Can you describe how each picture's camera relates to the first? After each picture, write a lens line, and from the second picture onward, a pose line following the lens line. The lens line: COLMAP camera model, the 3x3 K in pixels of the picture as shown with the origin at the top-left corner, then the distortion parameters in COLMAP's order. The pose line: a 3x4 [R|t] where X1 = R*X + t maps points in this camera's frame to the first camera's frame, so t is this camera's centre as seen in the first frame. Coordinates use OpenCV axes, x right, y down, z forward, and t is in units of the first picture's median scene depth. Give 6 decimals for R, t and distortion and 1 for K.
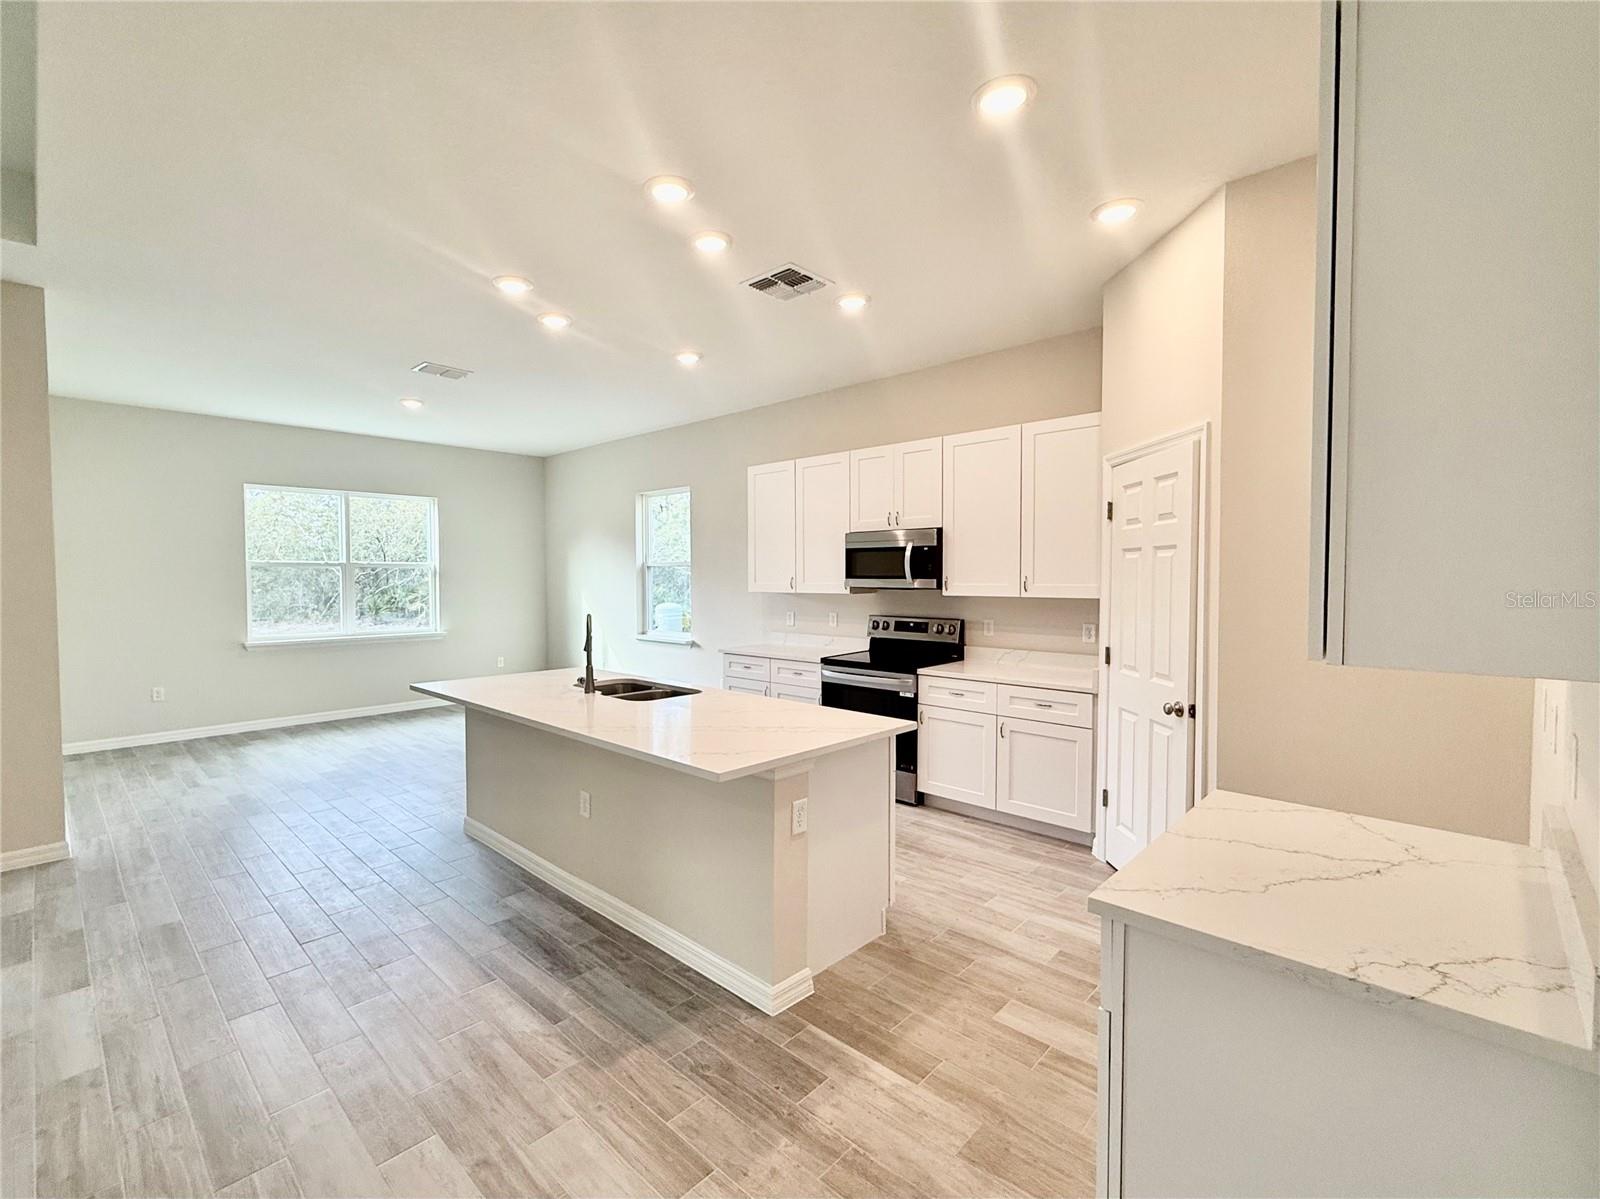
lens RADIAL K [[704.5, 0, 756.8], [0, 704.5, 597.5], [0, 0, 1]] dist [-0.001246, -0.000278]
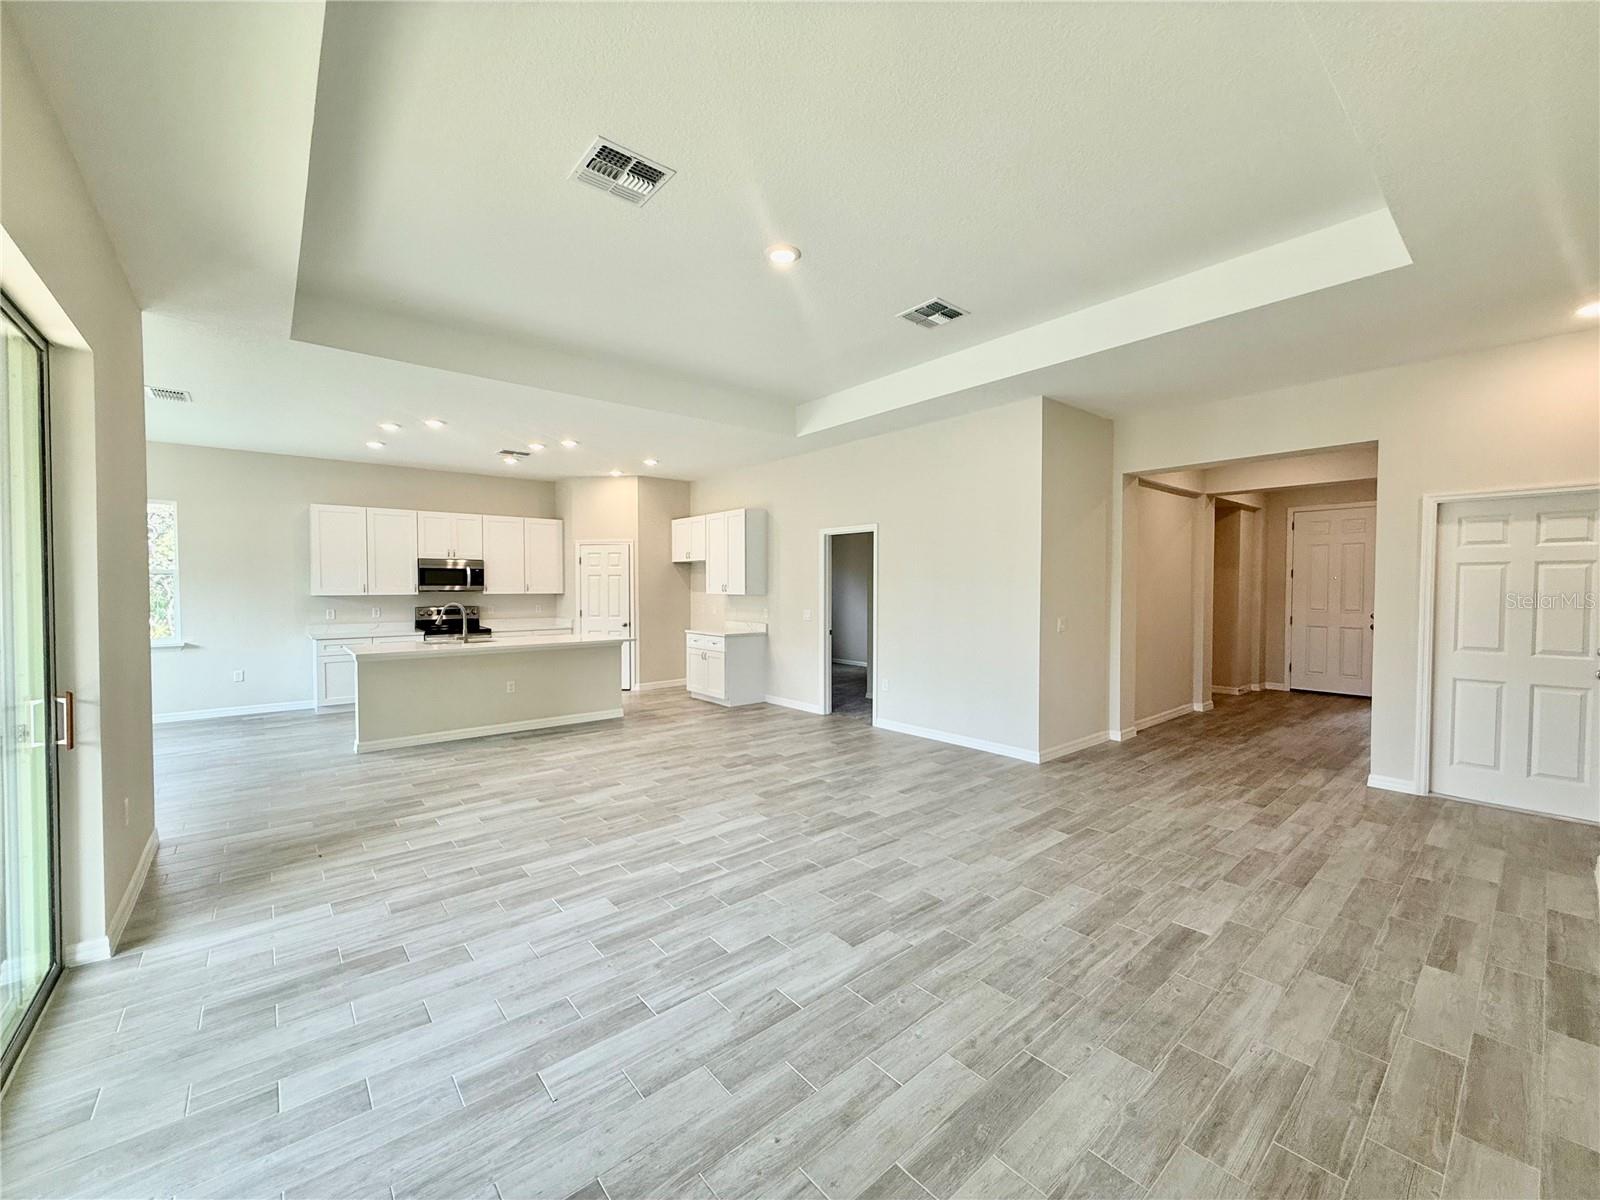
lens RADIAL K [[634.5, 0, 797.1], [0, 634.5, 602.7], [0, 0, 1]] dist [0.001713, -0.000073]
pose [[0.093600, -0.025184, 0.995291, -1.456436], [0.028226, 0.999345, 0.022632, 0.006477], [-0.995210, 0.025975, 0.094249, -0.059728]]
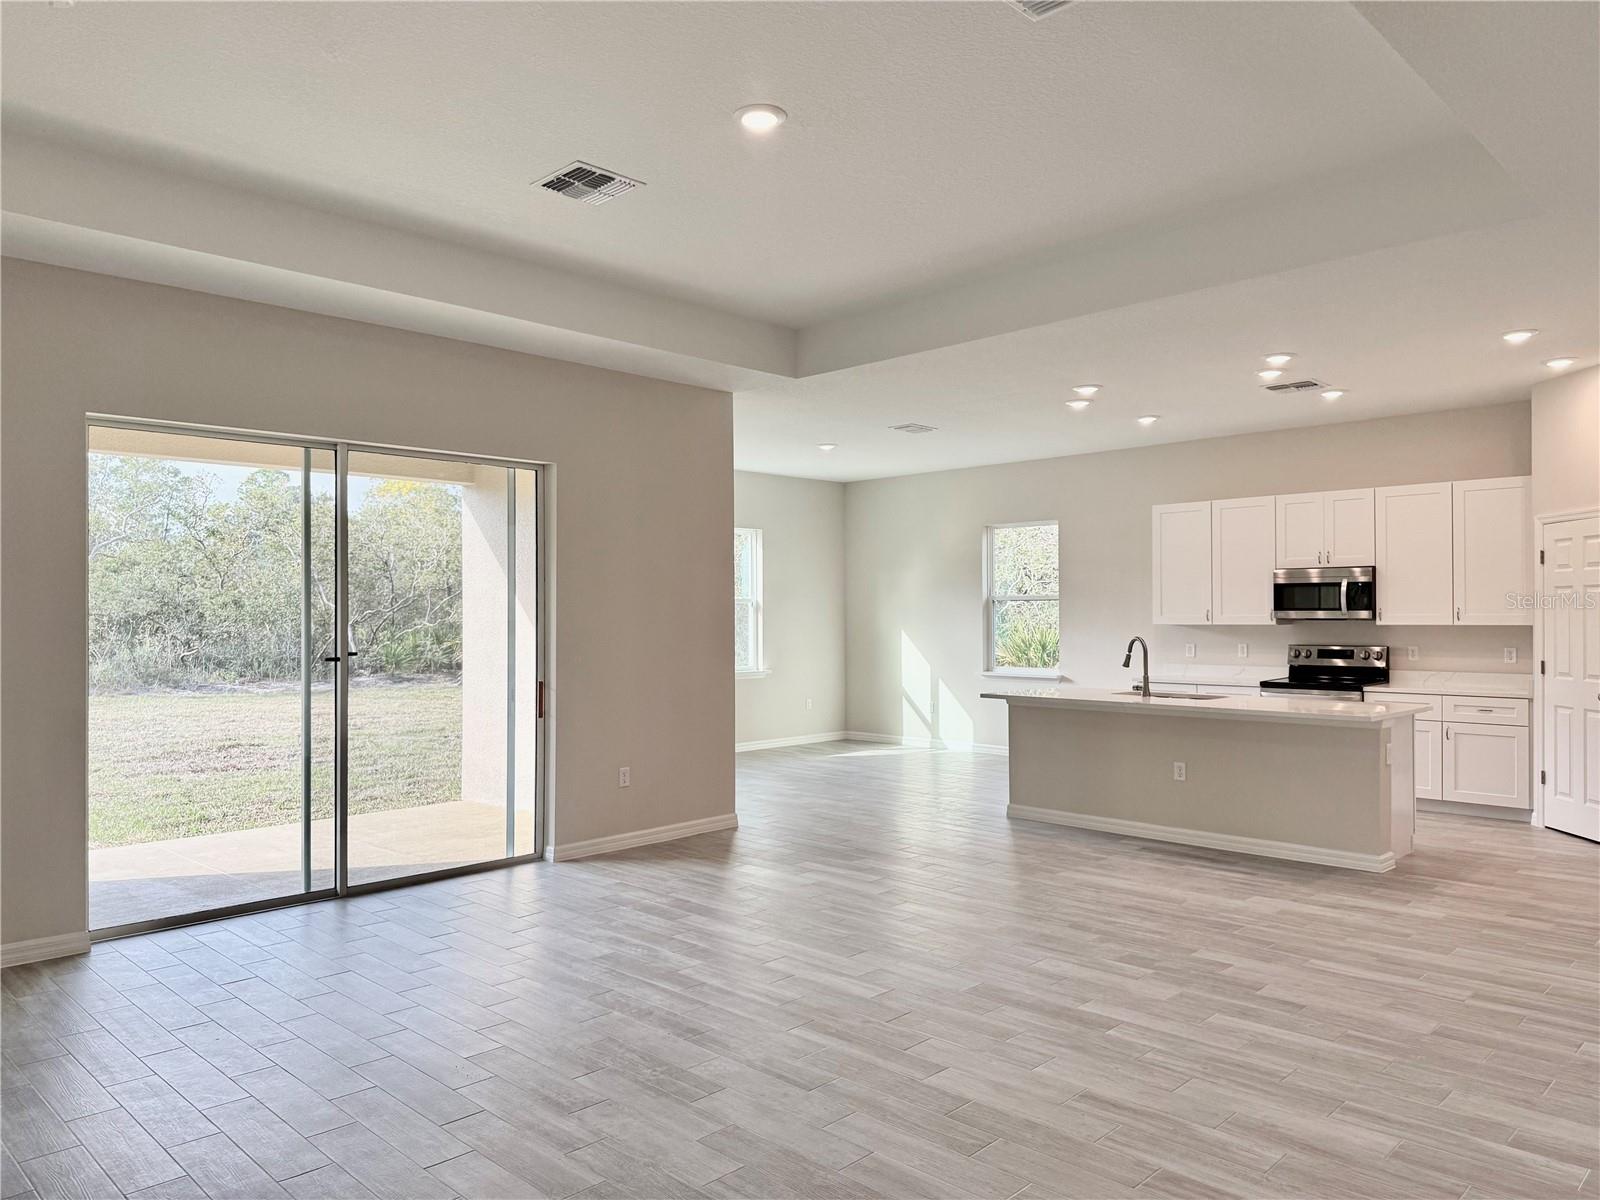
lens RADIAL K [[1122.6, 0, 794.4], [0, 1122.6, 607.3], [0, 0, 1]] dist [-0.002469, -0.006104]
pose [[0.999970, -0.002845, -0.007168, -0.675914], [0.002580, 0.999319, -0.036799, 0.033672], [0.007268, 0.036779, 0.999297, -0.842666]]
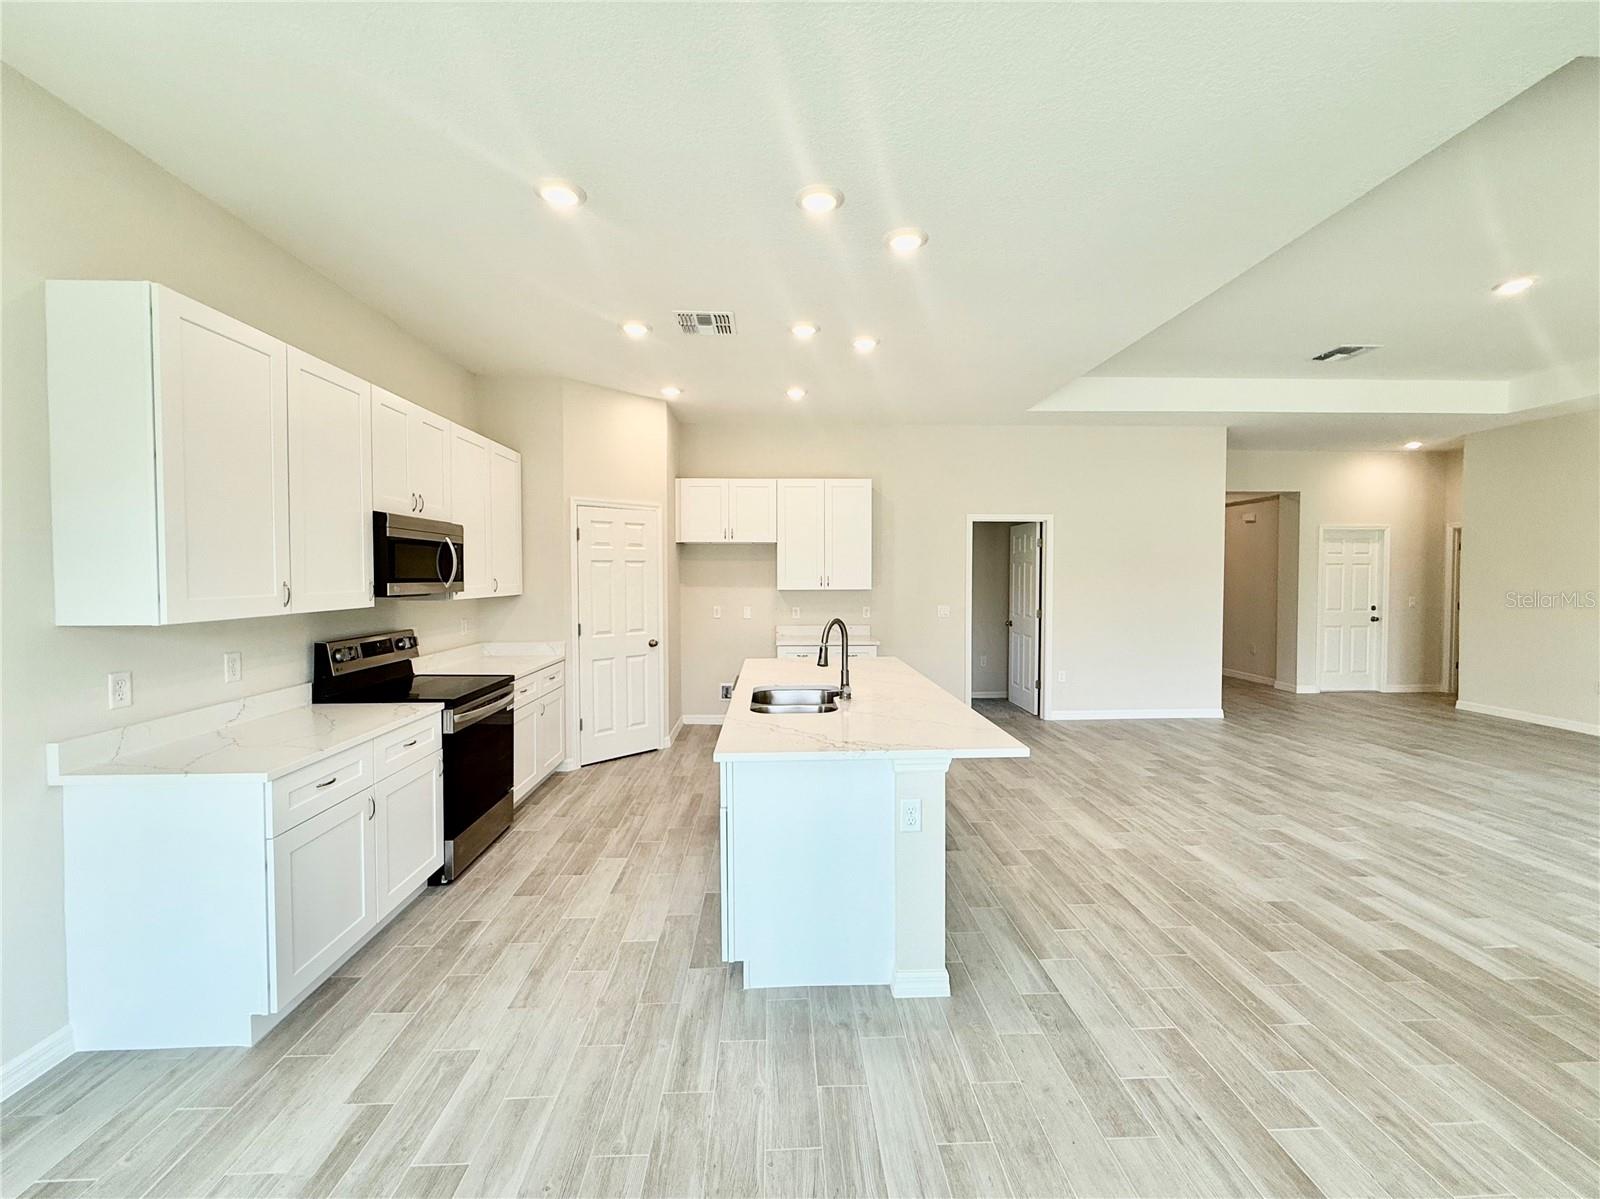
lens RADIAL K [[644.4, 0, 800.4], [0, 644.4, 591.5], [0, 0, 1]] dist [0.000310, -0.000060]
pose [[-0.729505, -0.016752, 0.683771, -0.609715], [0.022034, 0.998606, 0.047973, -0.043125], [-0.683621, 0.050062, -0.728118, 1.294635]]
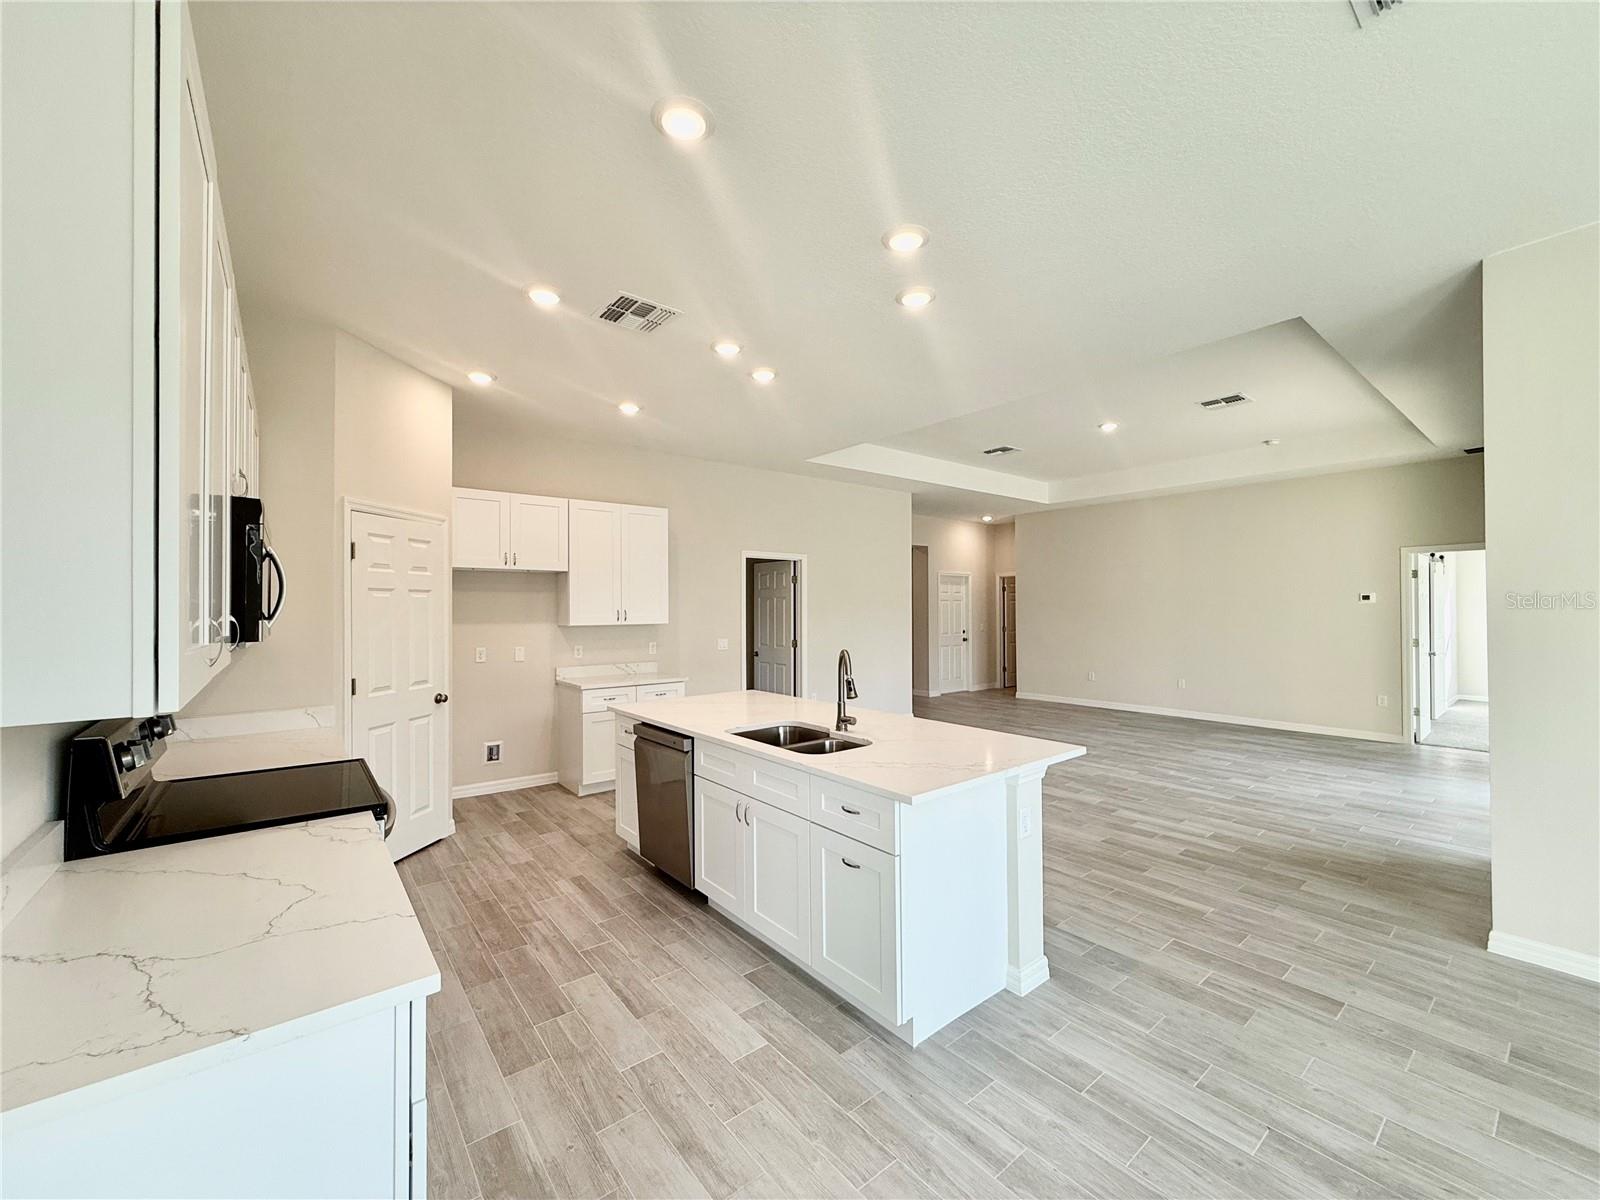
lens RADIAL K [[634.5, 0, 797.1], [0, 634.5, 602.7], [0, 0, 1]] dist [0.001713, -0.000073]
pose [[-0.992502, 0.006474, 0.122054, -0.216211], [0.008961, 0.999763, 0.019837, -0.043868], [-0.121897, 0.020782, -0.992325, 1.435411]]
